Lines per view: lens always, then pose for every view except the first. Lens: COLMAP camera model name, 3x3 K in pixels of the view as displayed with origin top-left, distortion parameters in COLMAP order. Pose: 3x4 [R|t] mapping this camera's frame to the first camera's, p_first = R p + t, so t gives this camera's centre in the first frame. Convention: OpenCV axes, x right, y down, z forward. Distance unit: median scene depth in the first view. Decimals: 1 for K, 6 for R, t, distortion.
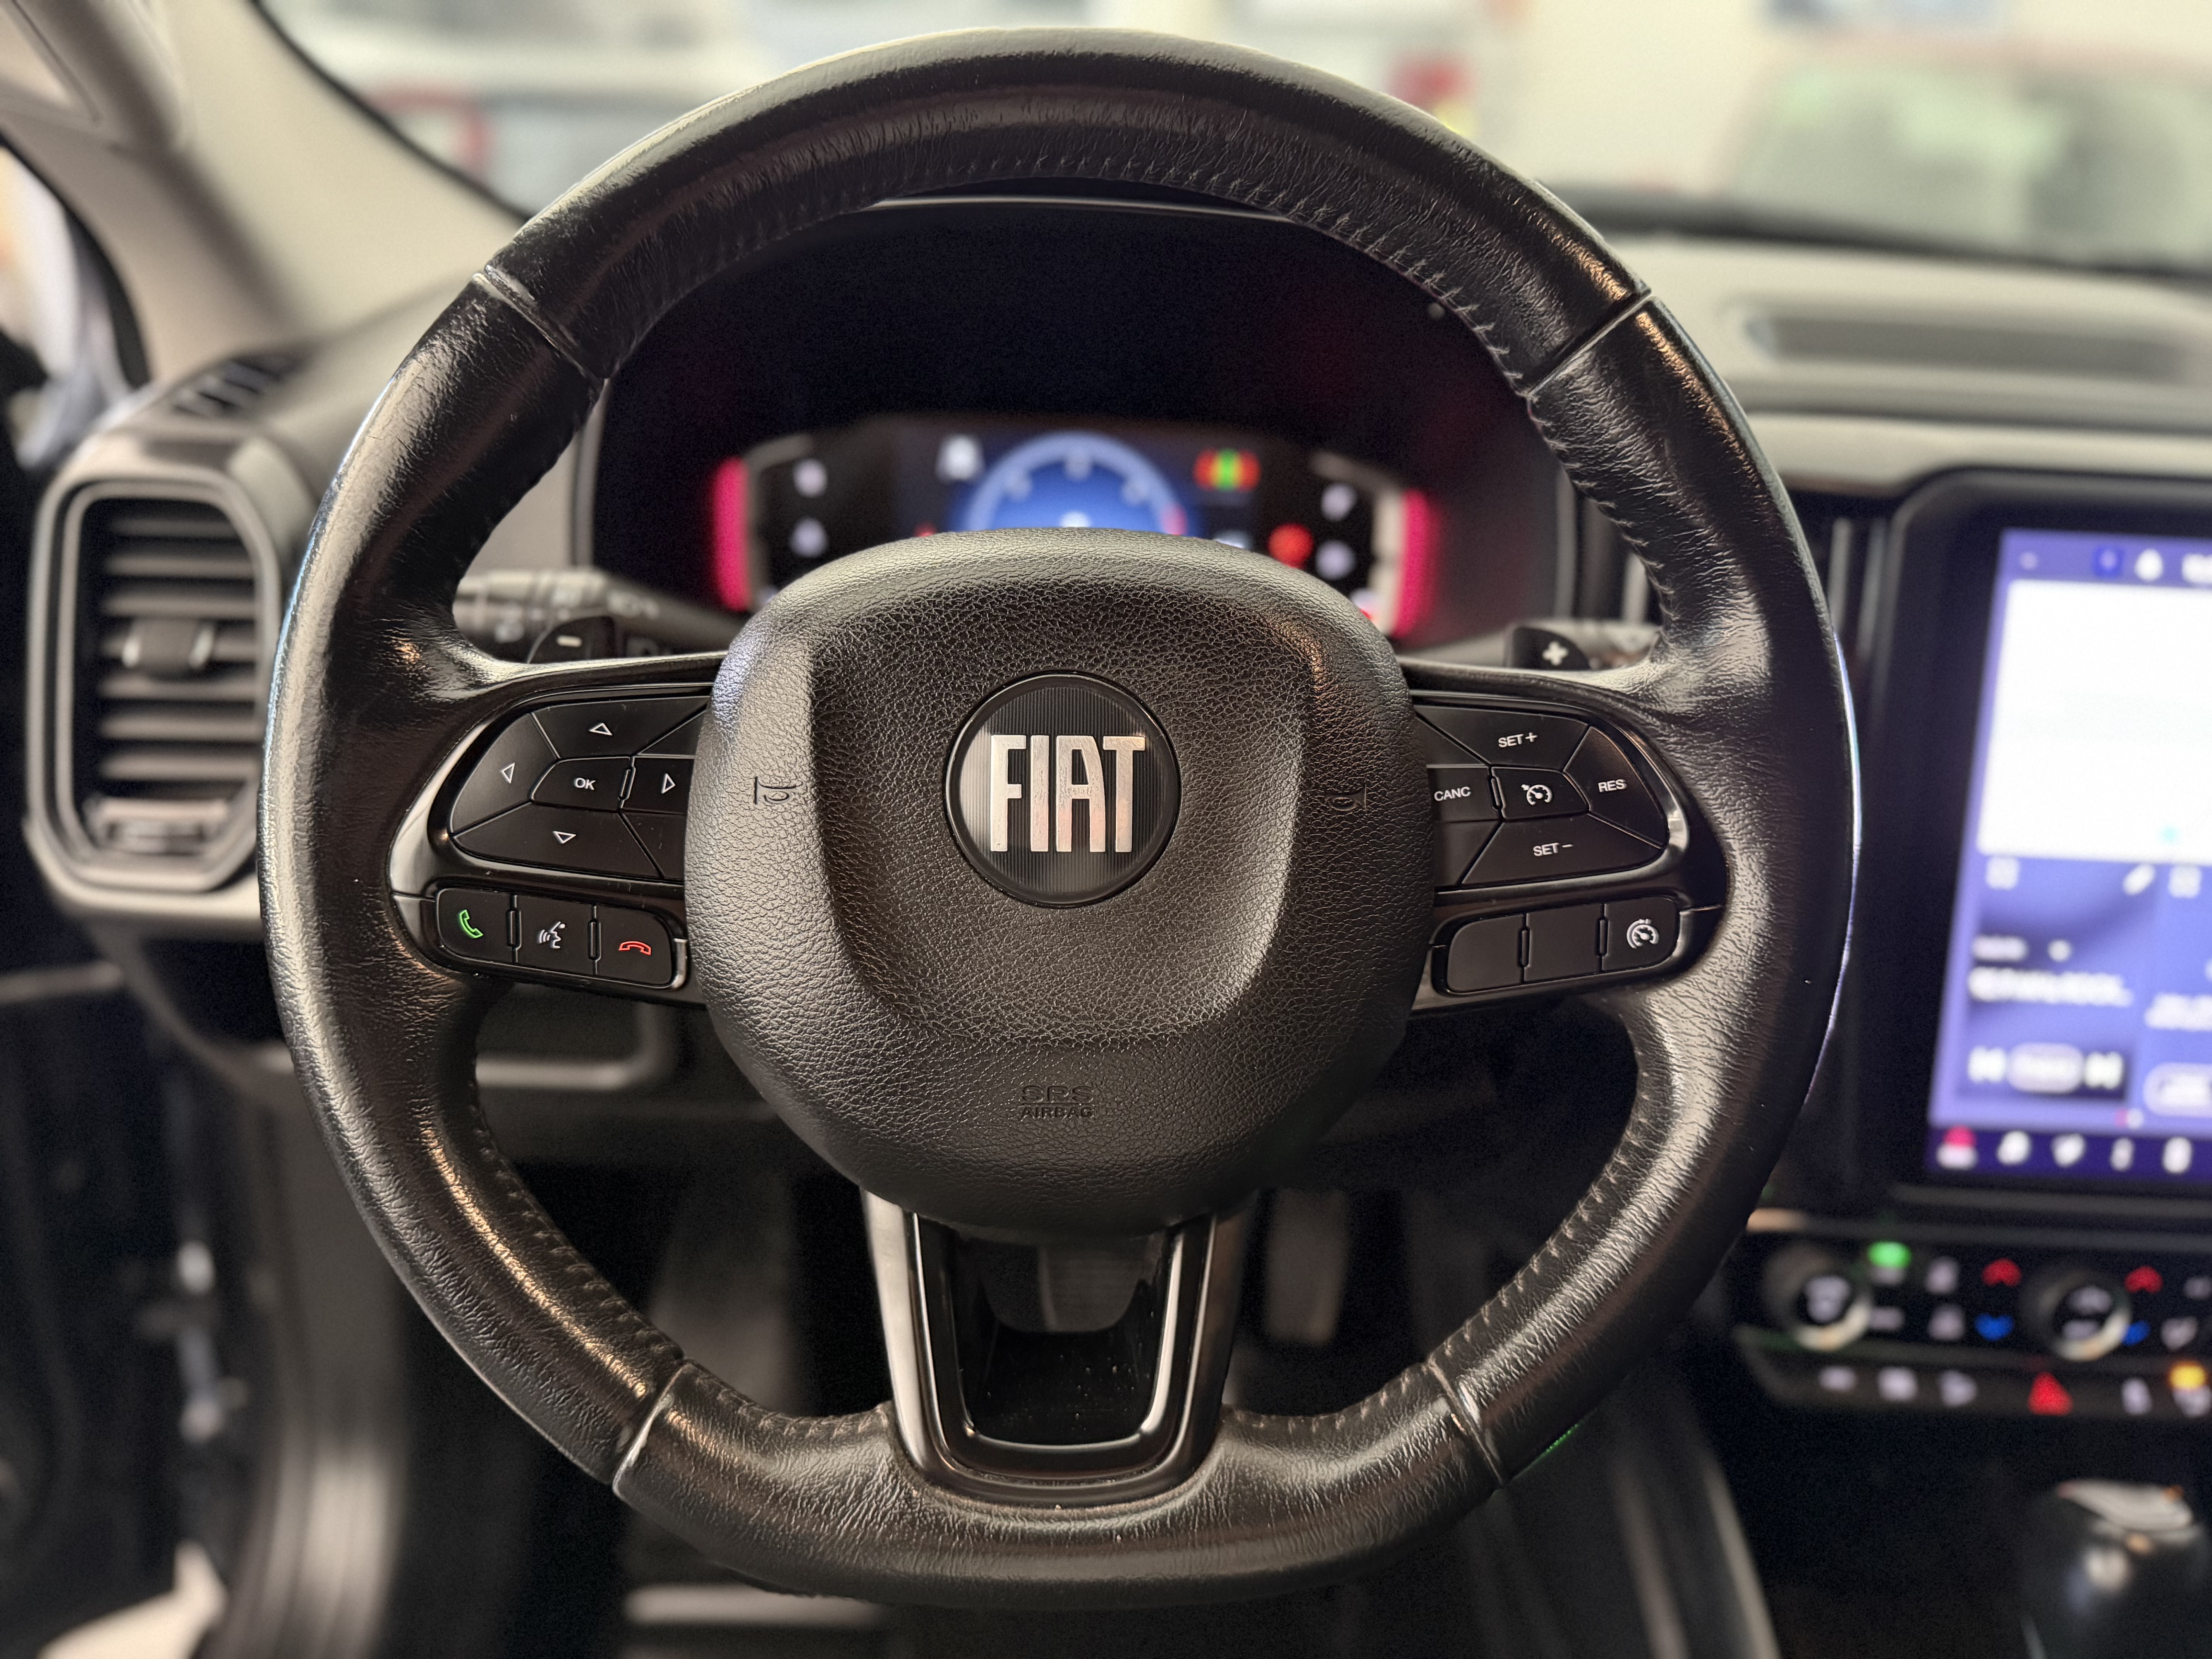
lens RADIAL K [[1571.3, 0, 1030.9], [0, 1571.3, 831.8], [0, 0, 1]] dist [0.072815, -0.131262]
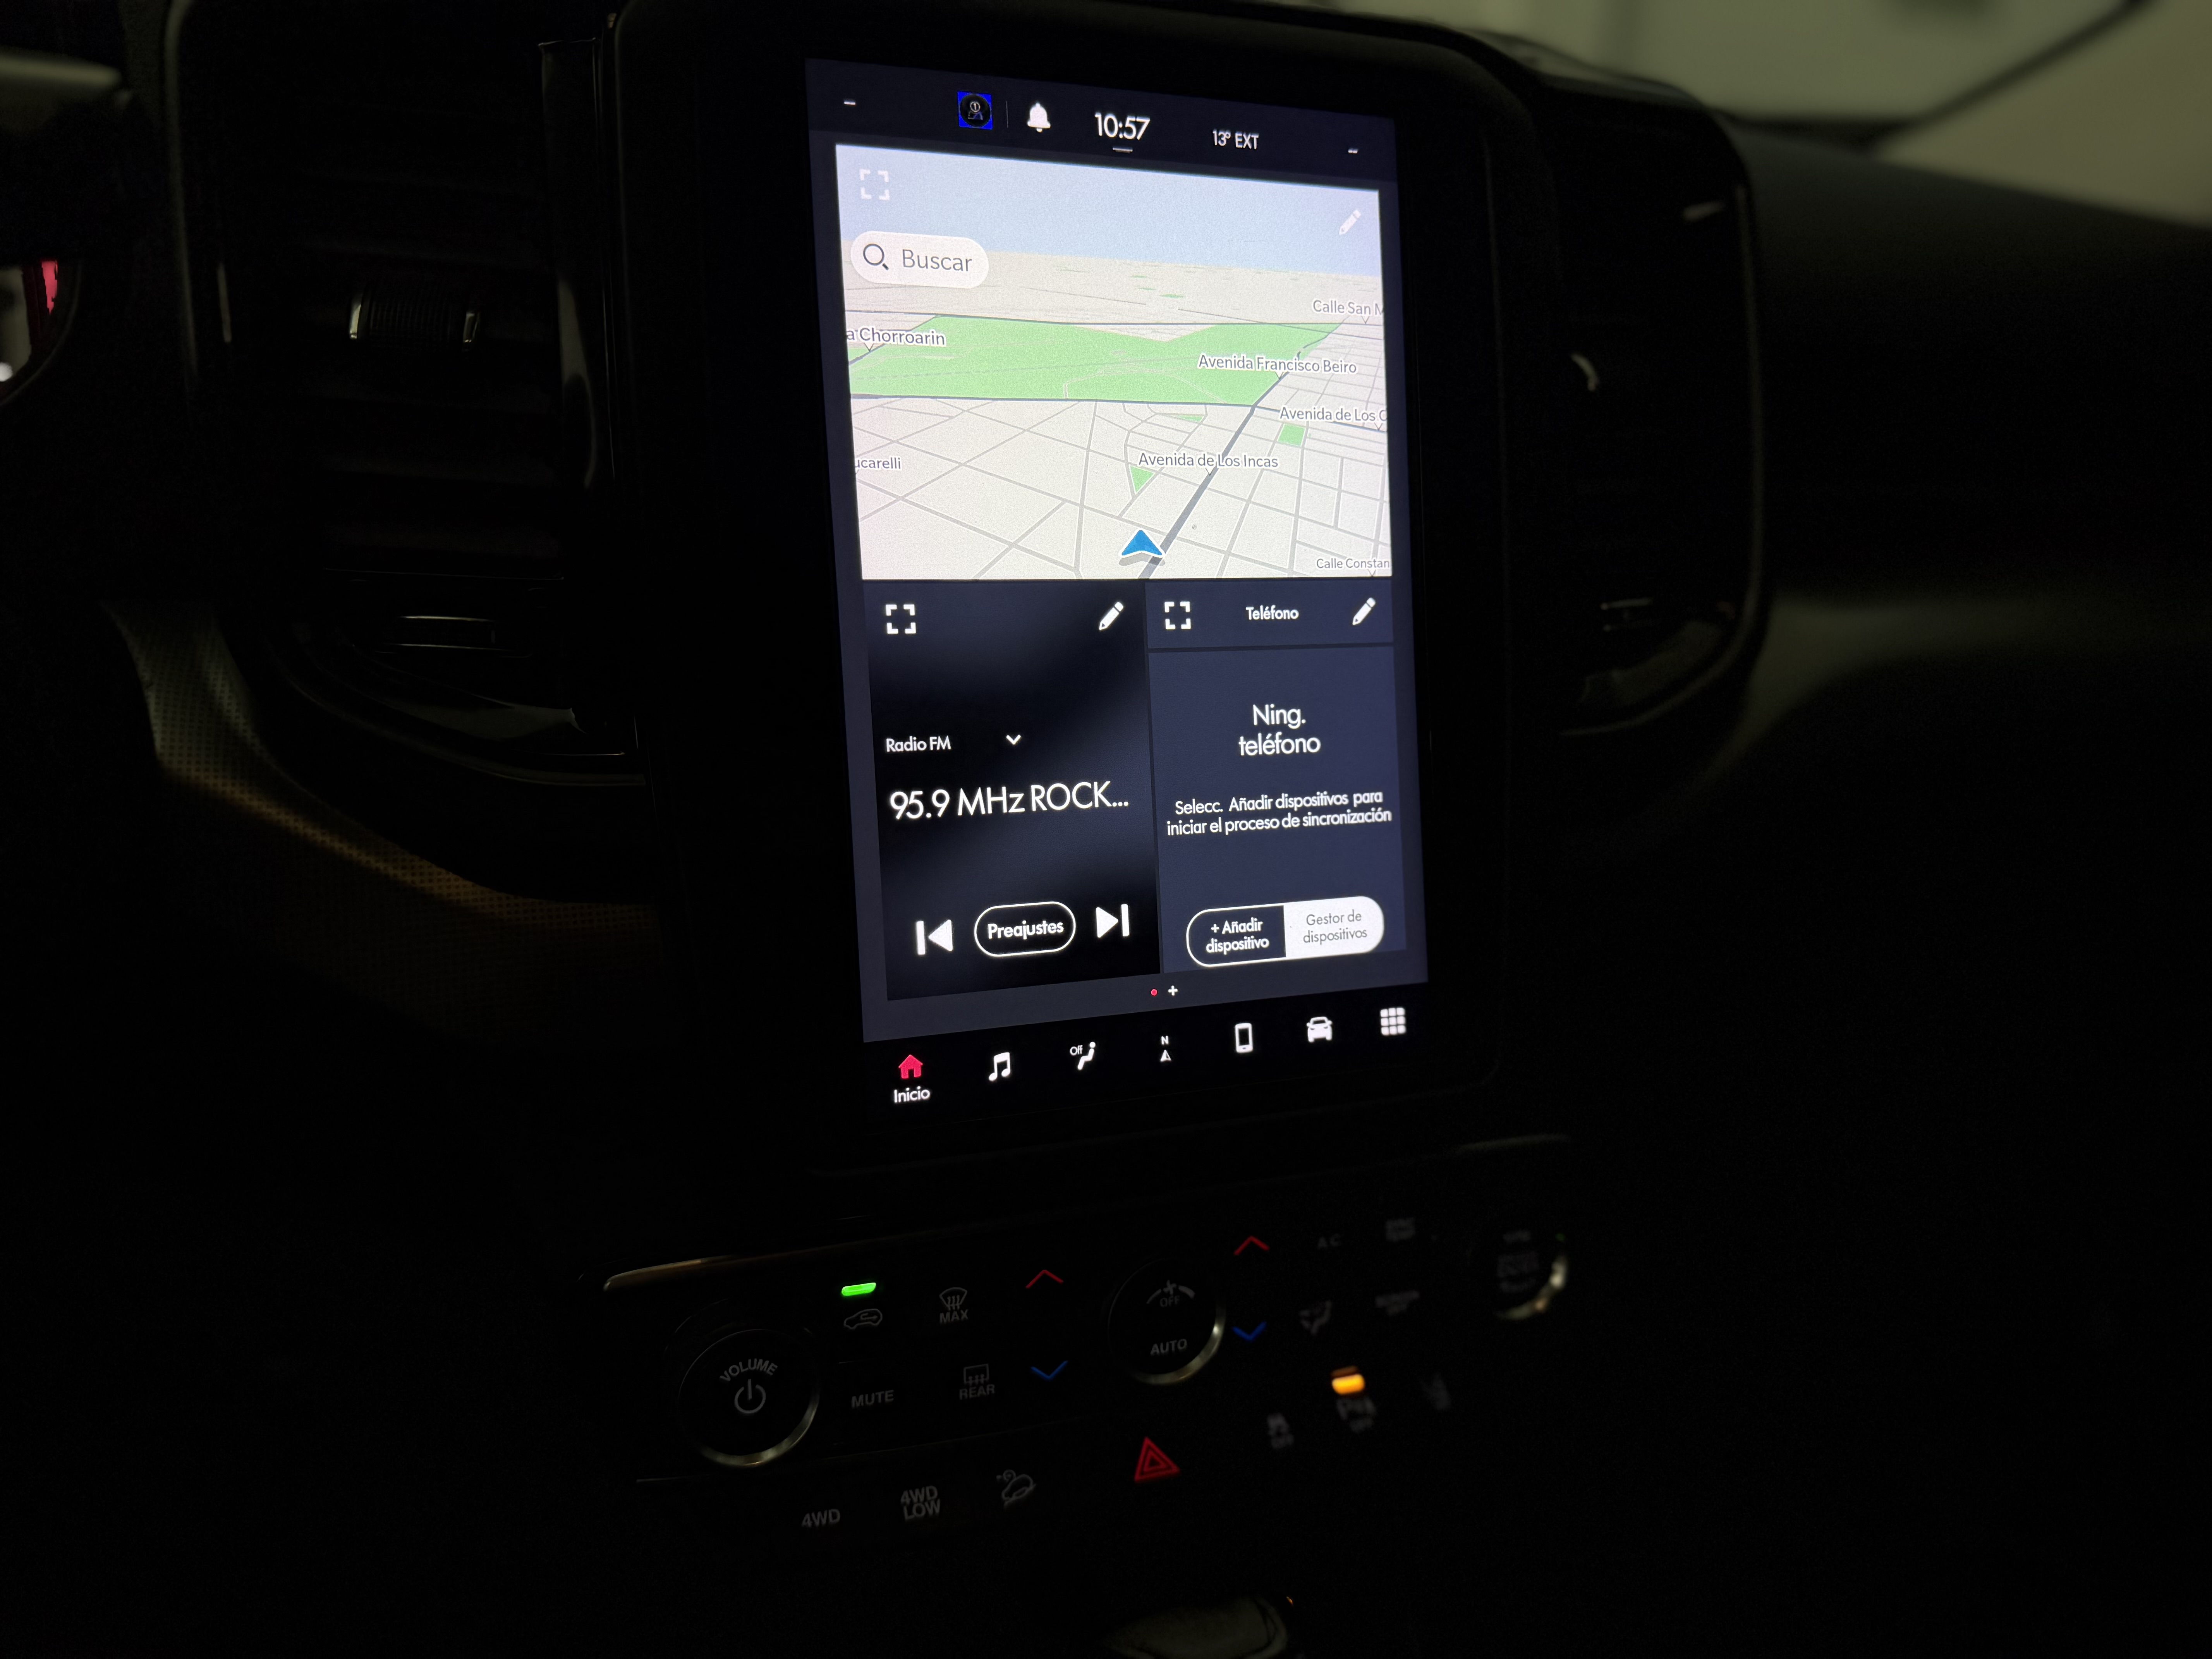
lens RADIAL K [[1544.3, 0, 1106.0], [0, 1544.3, 829.5], [0, 0, 1]] dist [0.128395, -0.312744]
pose [[0.922669, -0.095114, 0.373677, 0.636765], [0.128788, 0.989464, -0.066146, 0.217996], [-0.363448, 0.109156, 0.925198, 0.594892]]
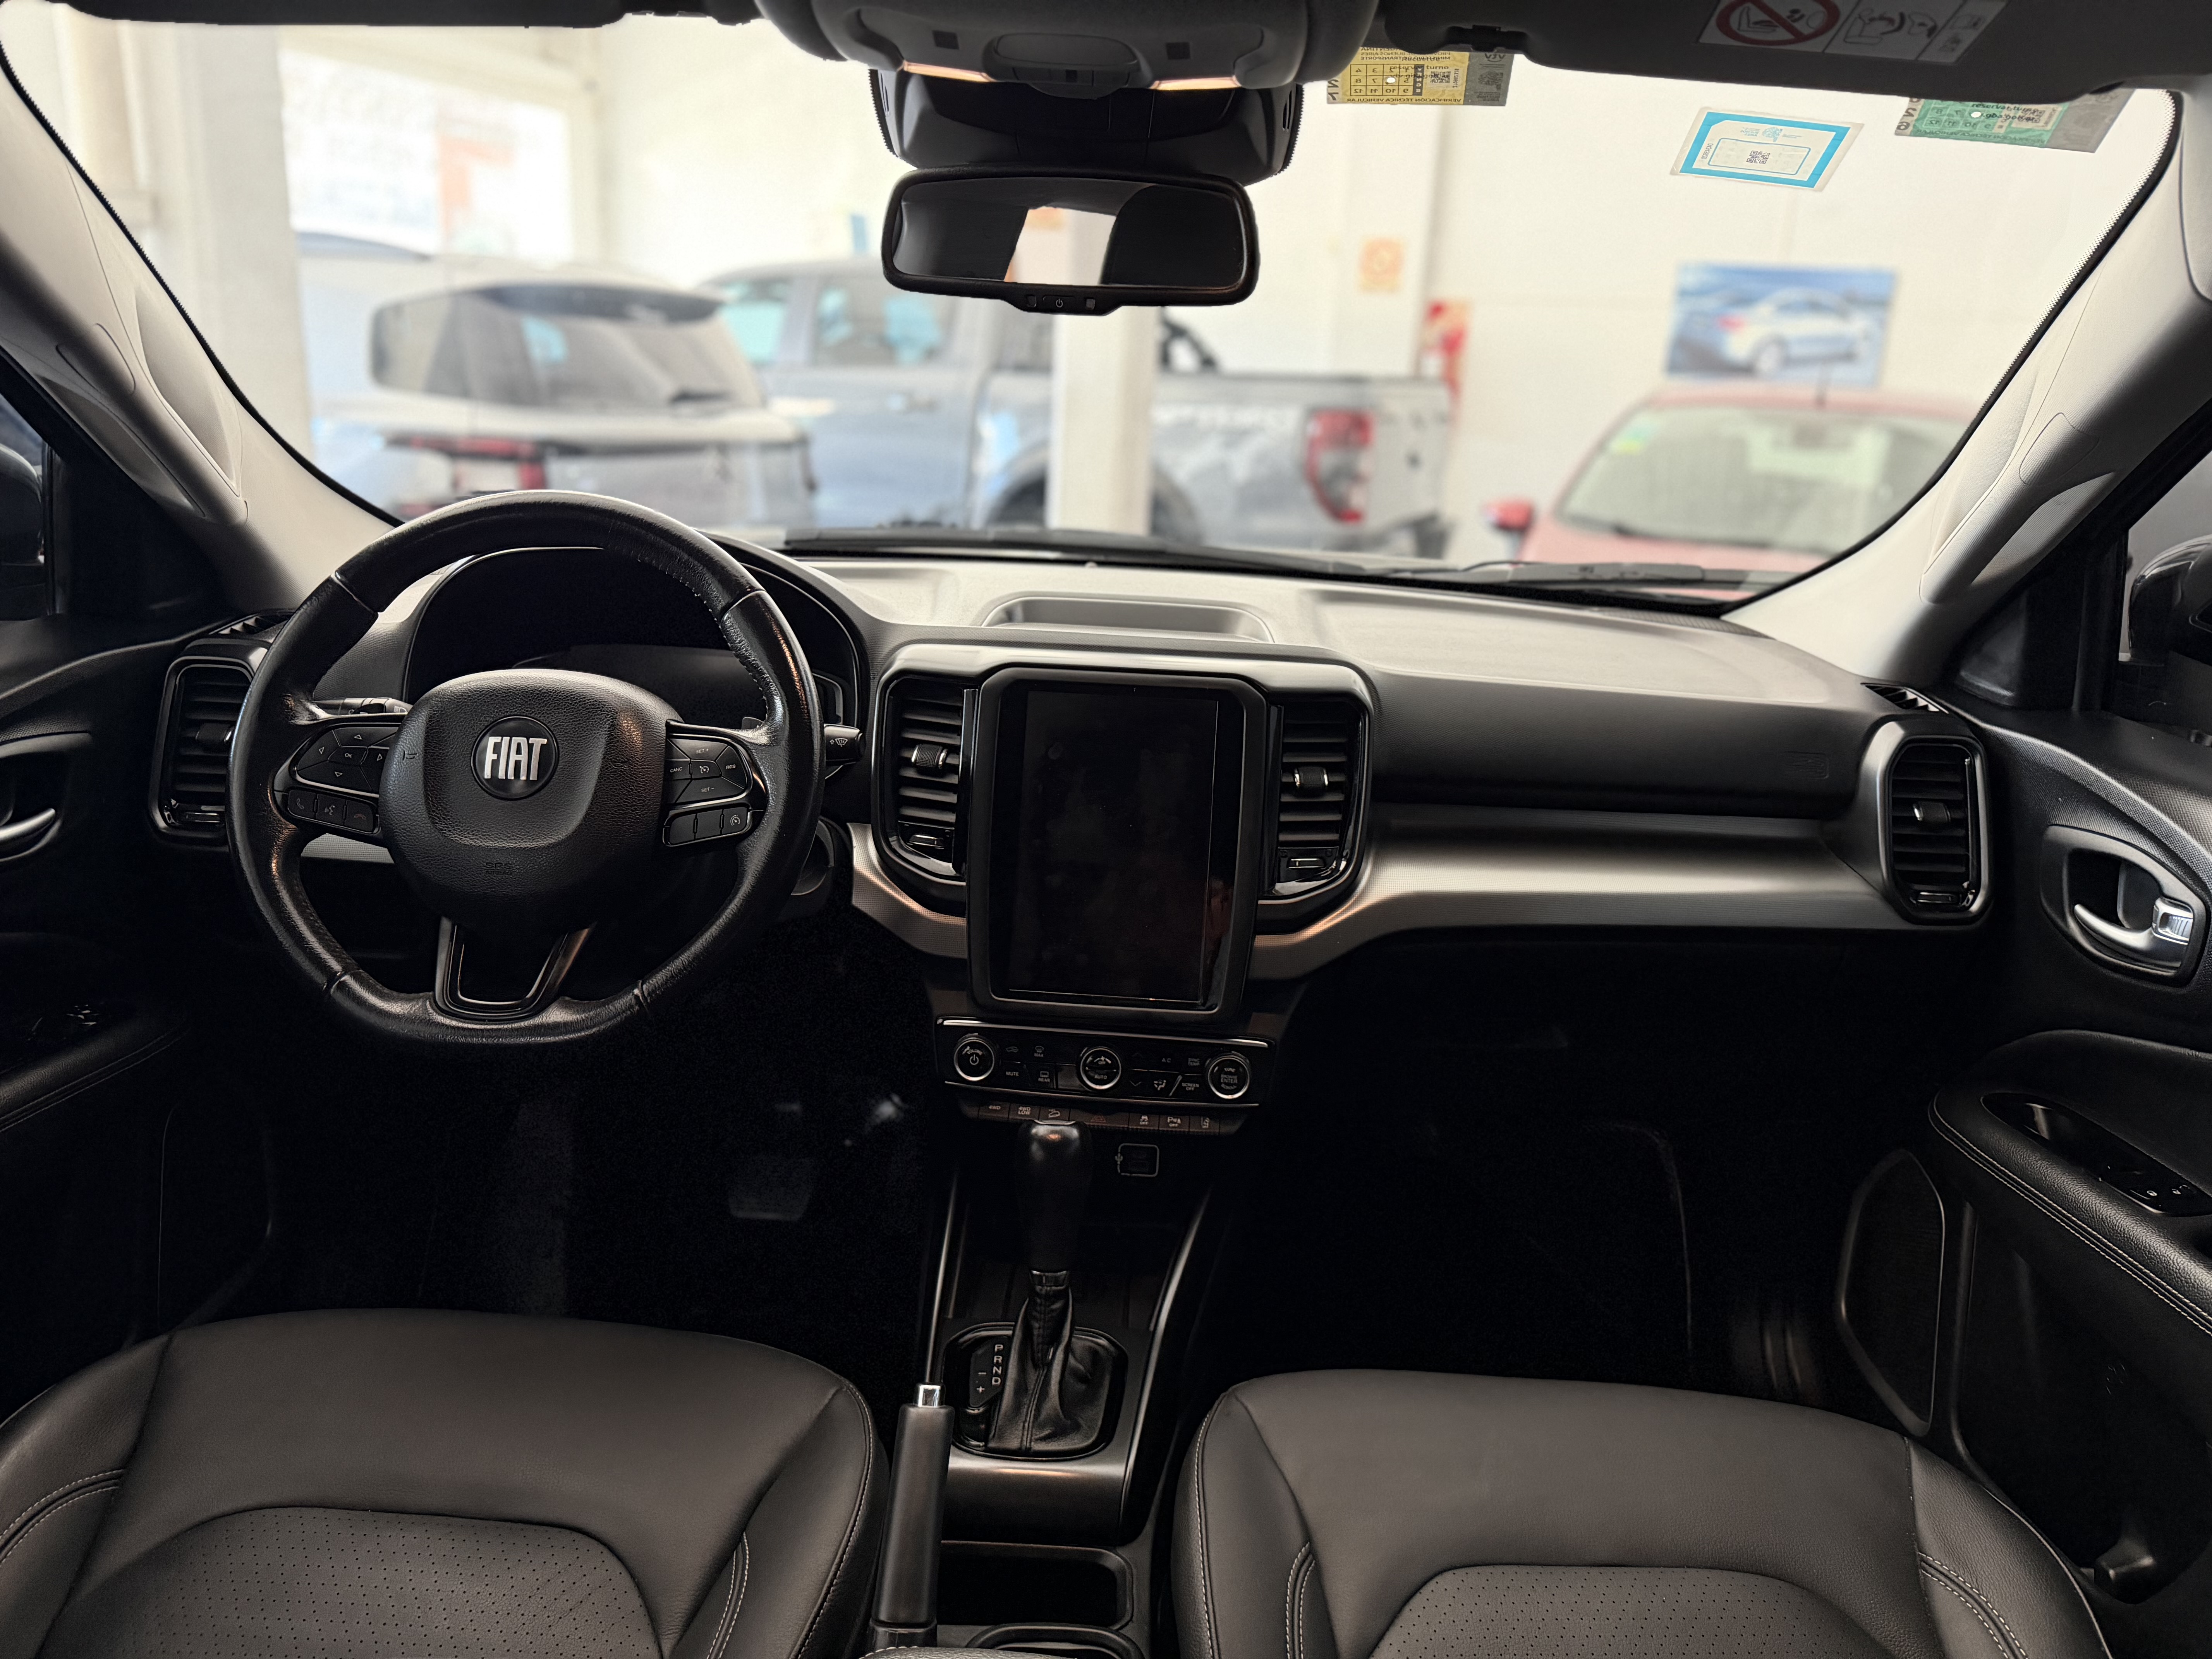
lens RADIAL K [[1562.9, 0, 1101.4], [0, 1562.9, 821.7], [0, 0, 1]] dist [0.086165, -0.124230]
pose [[0.998953, 0.026005, -0.037631, 1.100850], [-0.031972, 0.985298, -0.167824, 0.490770], [0.032713, 0.168852, 0.985098, -1.584631]]
